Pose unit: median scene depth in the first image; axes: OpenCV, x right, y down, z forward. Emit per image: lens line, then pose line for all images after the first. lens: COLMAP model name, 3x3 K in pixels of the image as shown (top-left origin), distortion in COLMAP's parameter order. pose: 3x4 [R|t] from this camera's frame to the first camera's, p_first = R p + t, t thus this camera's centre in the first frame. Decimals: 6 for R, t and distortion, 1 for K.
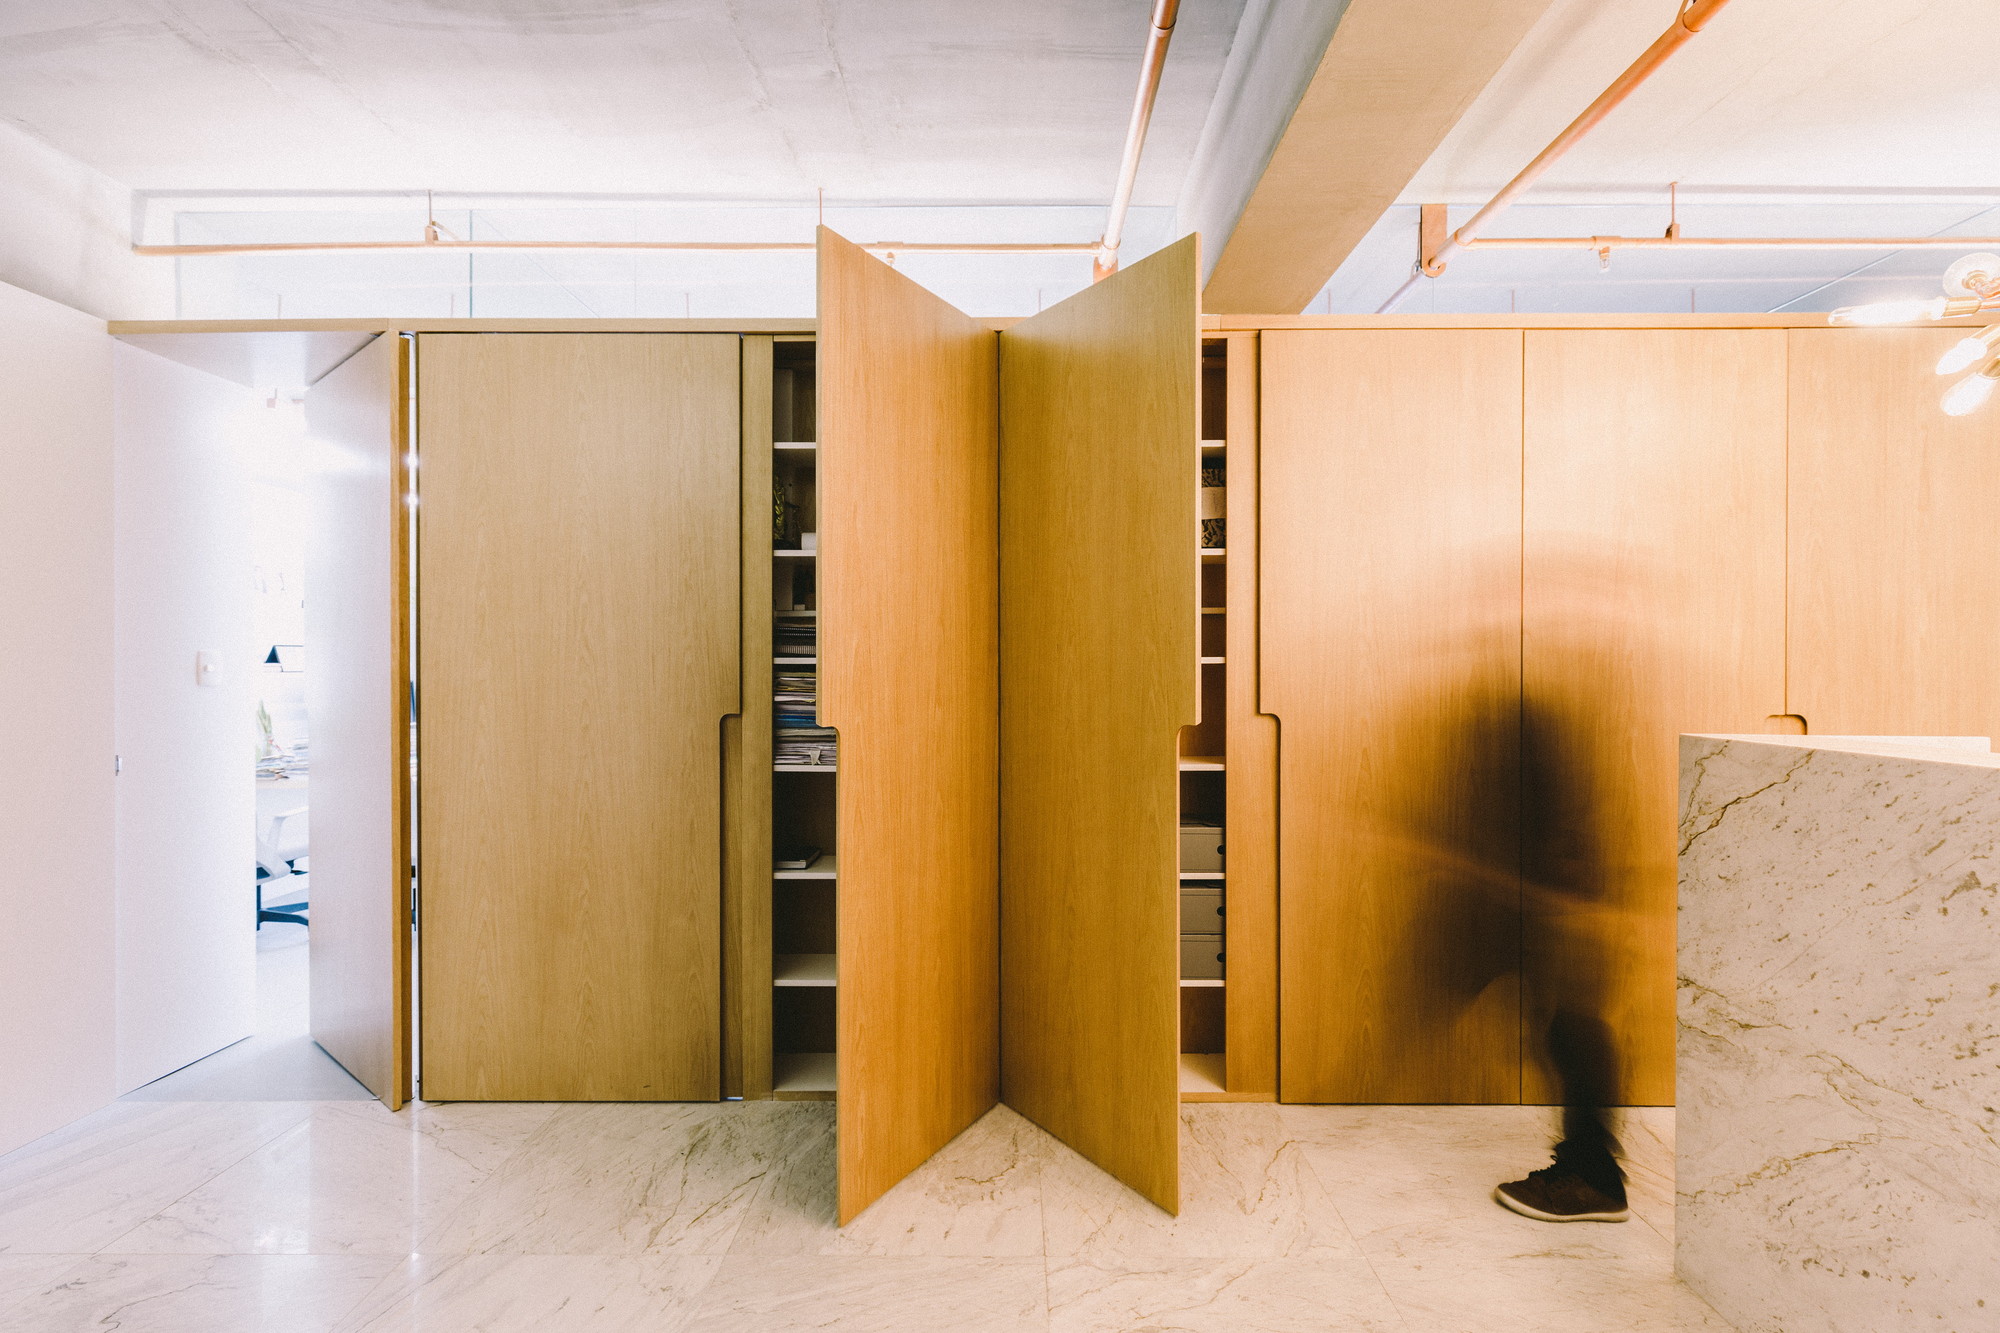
lens RADIAL K [[897.4, 0, 1005.0], [0, 897.4, 678.4], [0, 0, 1]] dist [0.000153, -0.000144]
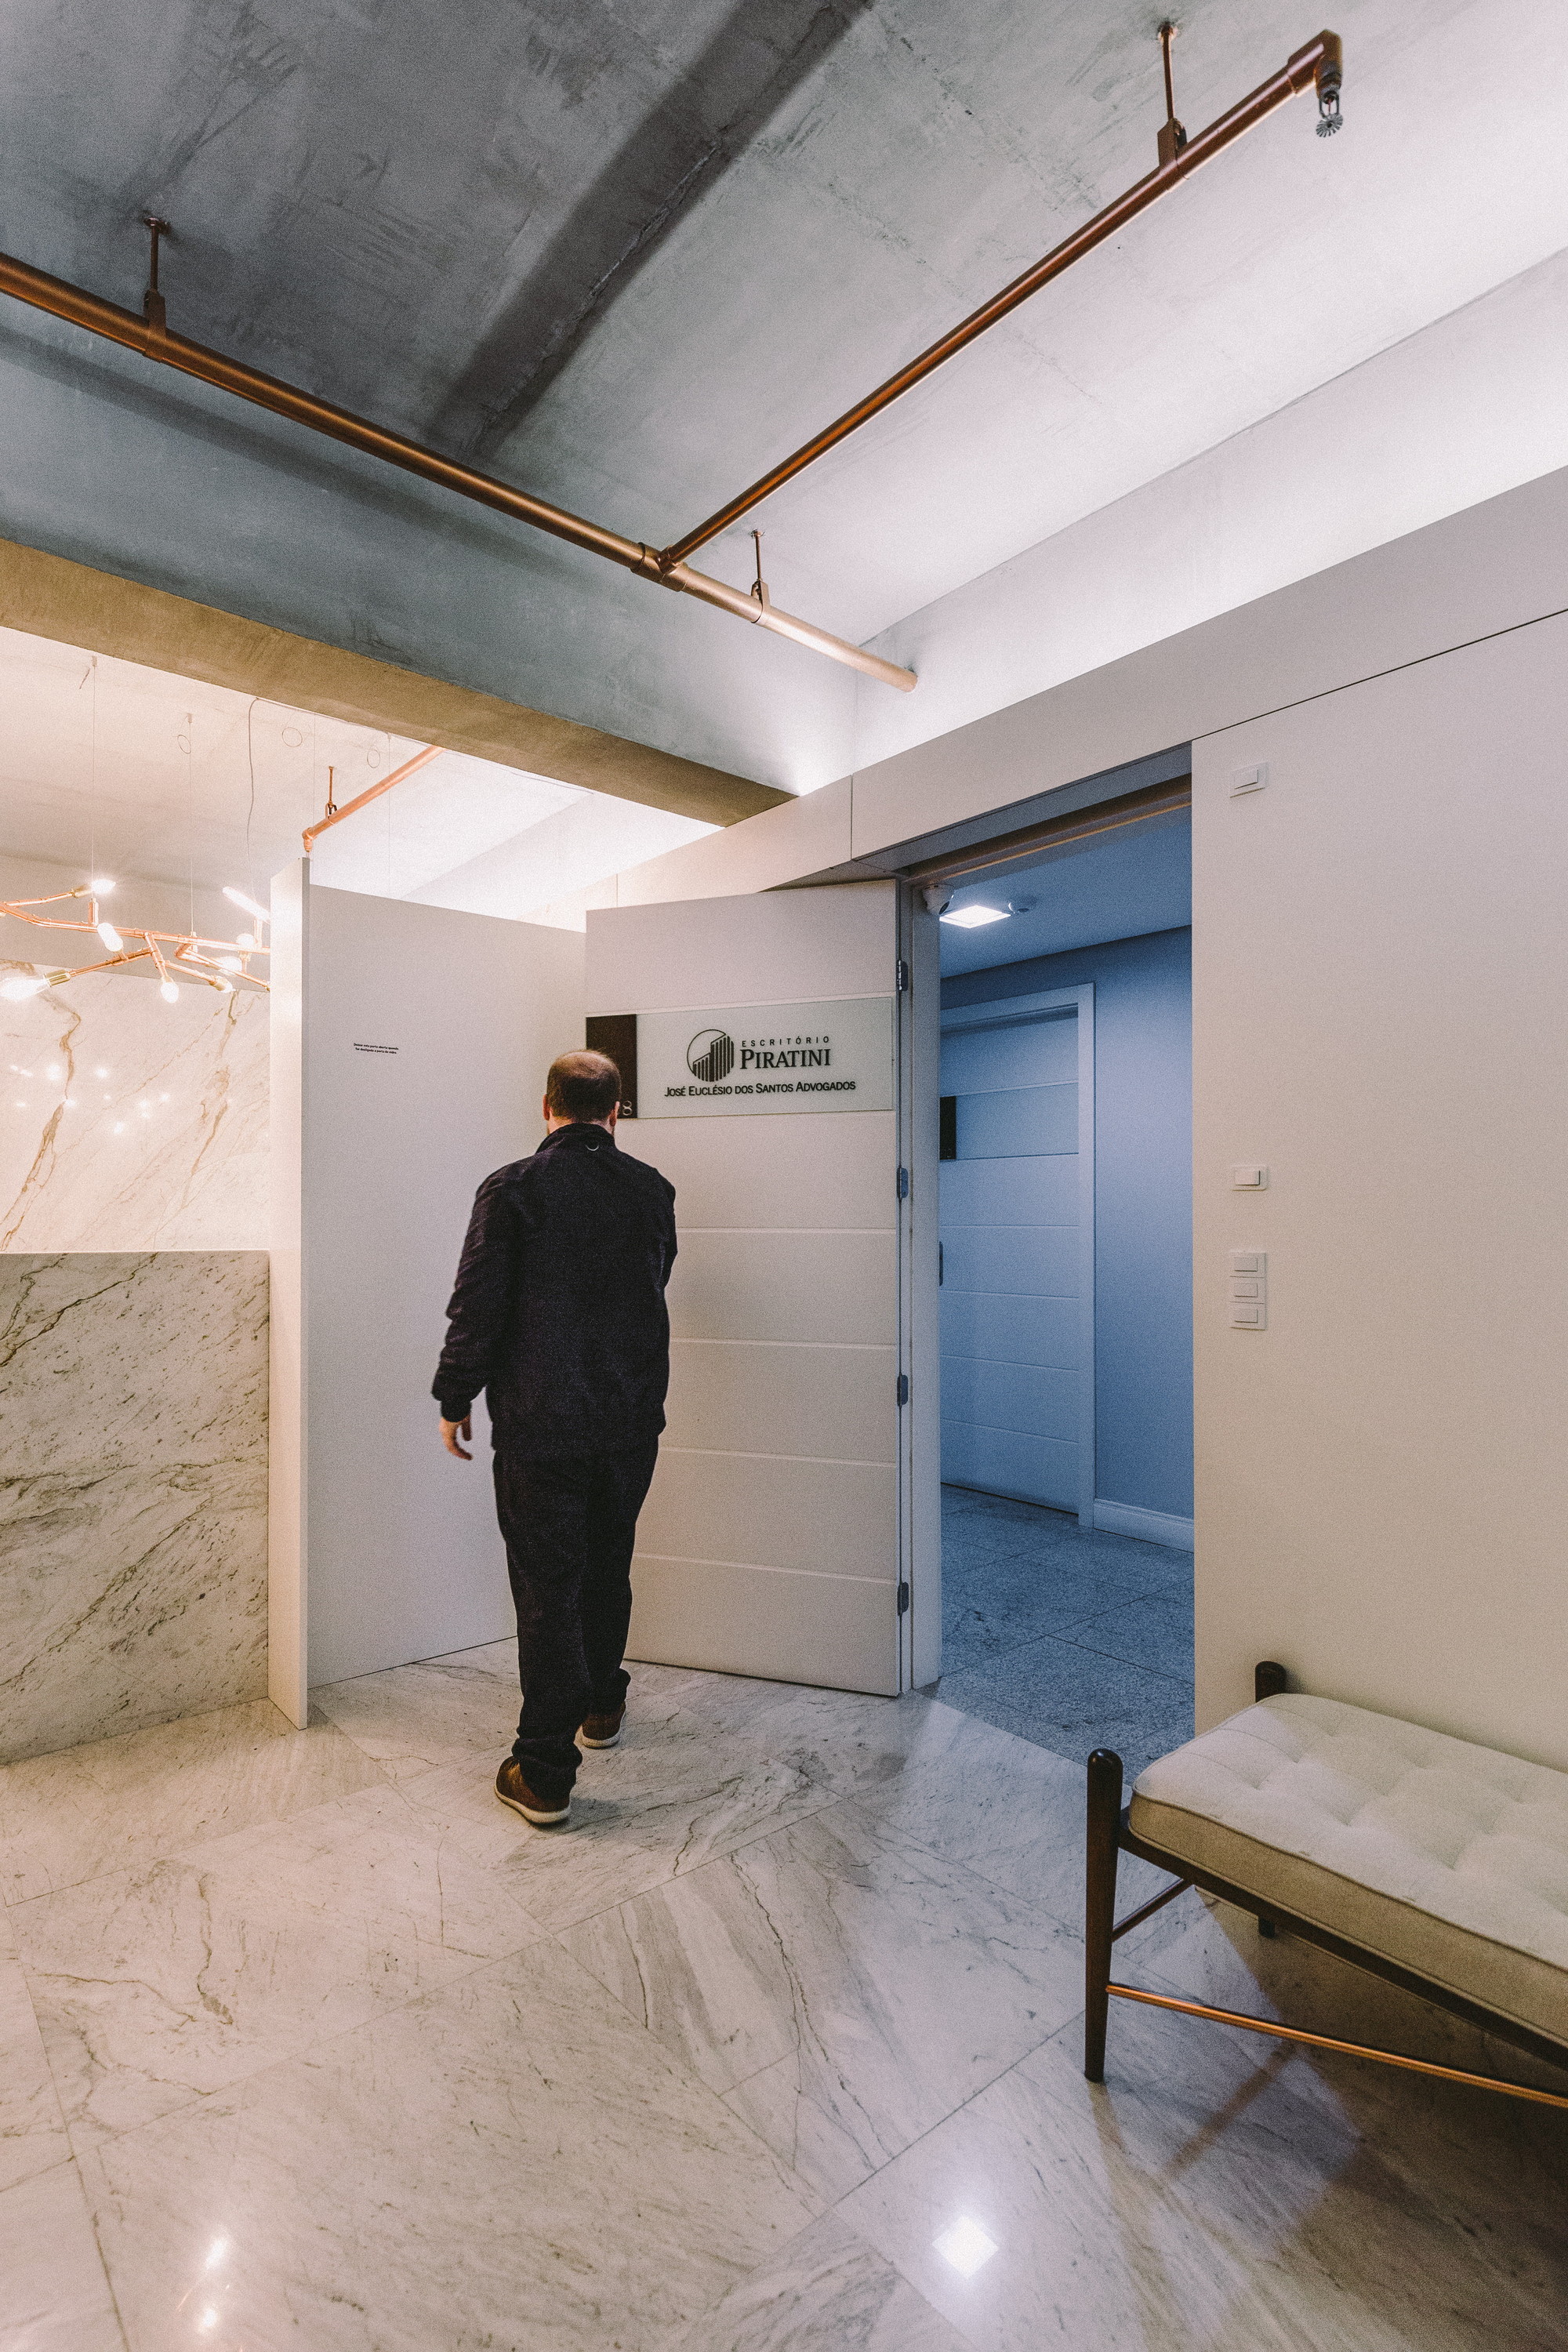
lens RADIAL K [[1128.7, 0, 779.1], [0, 1128.7, 1210.4], [0, 0, 1]] dist [0.000686, -0.000060]
pose [[-0.654975, 0.002956, 0.755645, -0.982481], [0.009027, 0.999952, 0.003913, 0.015763], [-0.755597, 0.009385, -0.654970, 1.333249]]
